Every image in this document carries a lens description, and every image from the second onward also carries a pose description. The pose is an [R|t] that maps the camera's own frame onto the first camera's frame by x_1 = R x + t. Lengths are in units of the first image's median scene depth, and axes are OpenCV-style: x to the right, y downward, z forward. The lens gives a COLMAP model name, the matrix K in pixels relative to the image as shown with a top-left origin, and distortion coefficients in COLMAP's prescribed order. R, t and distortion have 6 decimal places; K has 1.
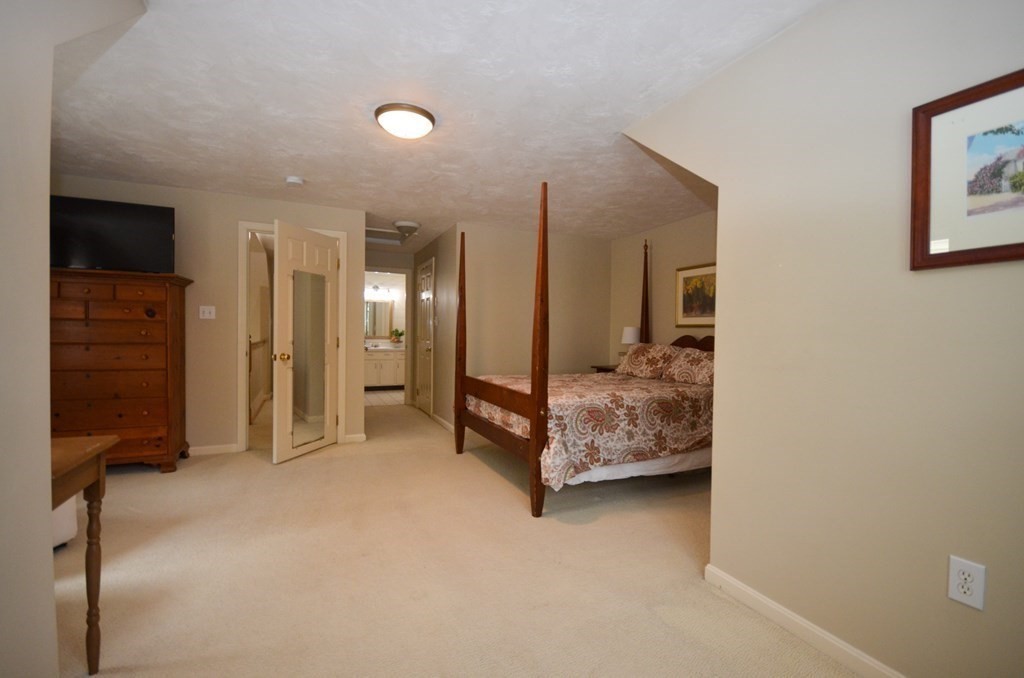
lens RADIAL K [[450.2, 0, 521.5], [0, 450.2, 341.8], [0, 0, 1]] dist [0.000486, -0.008127]
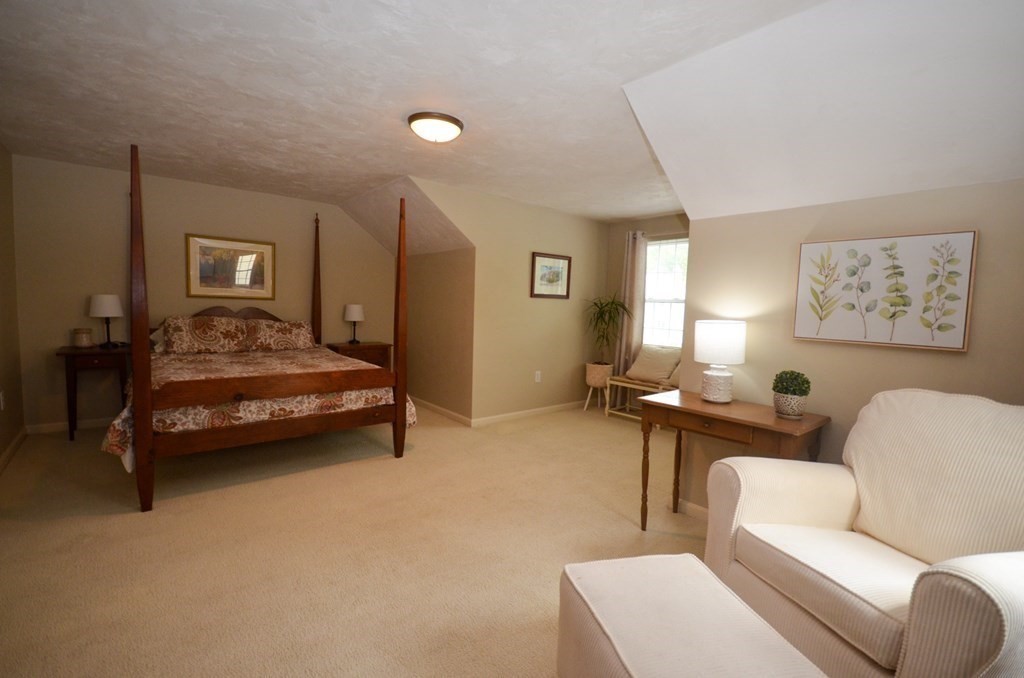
lens RADIAL K [[450.2, 0, 521.5], [0, 450.2, 341.8], [0, 0, 1]] dist [0.000486, -0.008127]
pose [[-0.261419, -0.105484, 0.959444, -1.088435], [-0.020003, 0.994389, 0.103876, -0.074951], [-0.965018, 0.007963, -0.262062, 0.847560]]
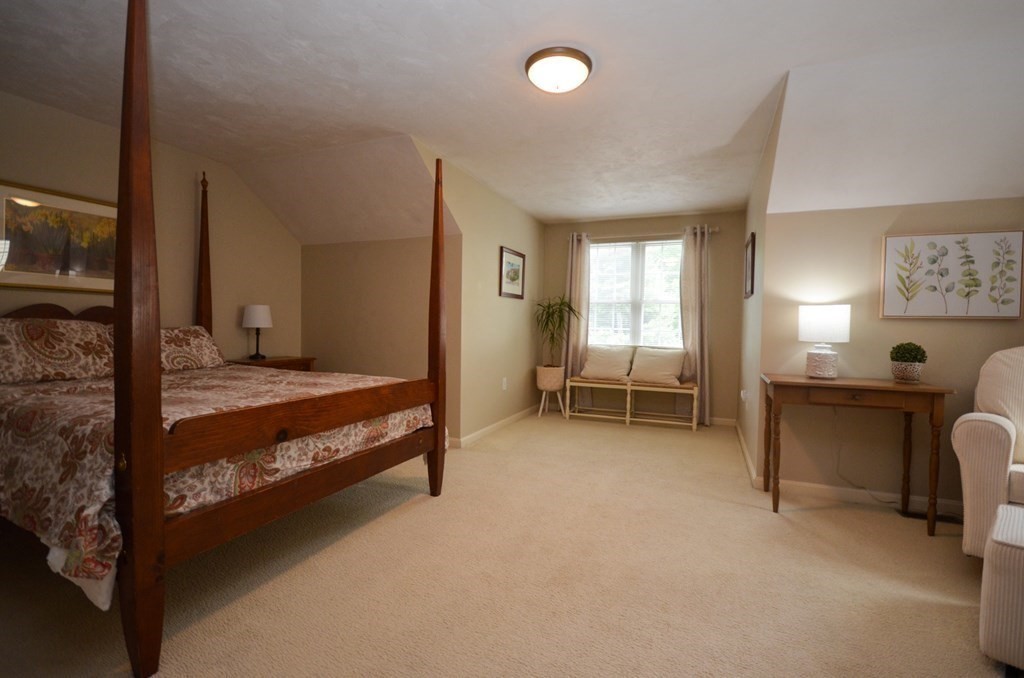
lens RADIAL K [[455.5, 0, 521.7], [0, 455.5, 340.4], [0, 0, 1]] dist [0.002602, -0.008661]
pose [[-0.673225, -0.052000, 0.737607, -0.697687], [-0.013452, 0.998220, 0.058096, -0.013255], [-0.739315, 0.029189, -0.672726, 1.299767]]
